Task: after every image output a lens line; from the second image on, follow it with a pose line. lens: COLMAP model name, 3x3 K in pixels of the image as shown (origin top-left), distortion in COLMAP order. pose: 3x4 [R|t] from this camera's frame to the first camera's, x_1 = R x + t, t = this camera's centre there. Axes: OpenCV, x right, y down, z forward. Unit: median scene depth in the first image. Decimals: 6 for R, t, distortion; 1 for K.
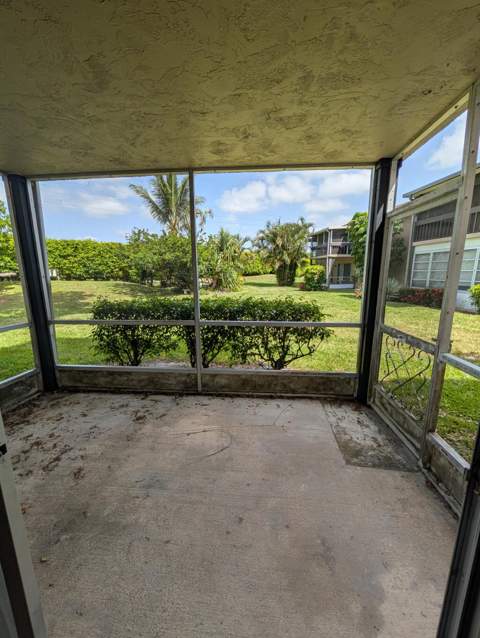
lens RADIAL K [[246.1, 0, 240.0], [0, 246.1, 319.0], [0, 0, 1]] dist [0.000635, -0.000216]
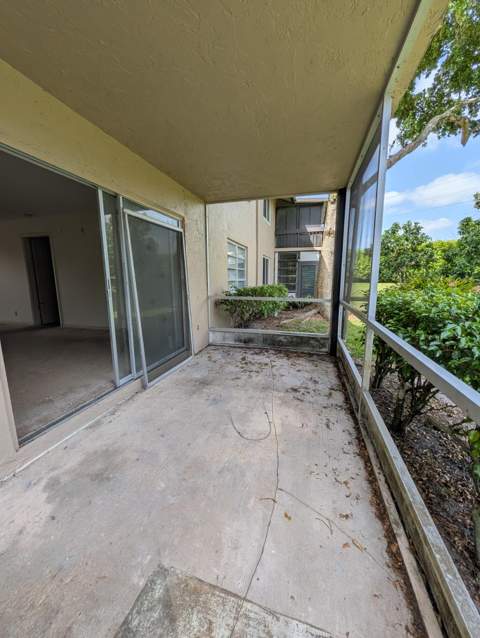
lens RADIAL K [[246.1, 0, 240.0], [0, 246.1, 319.0], [0, 0, 1]] dist [0.000635, -0.000216]
pose [[-0.201091, 0.165162, -0.965549, 0.584303], [-0.178345, 0.963036, 0.201876, -0.070865], [0.963201, 0.212796, -0.164202, 0.791236]]
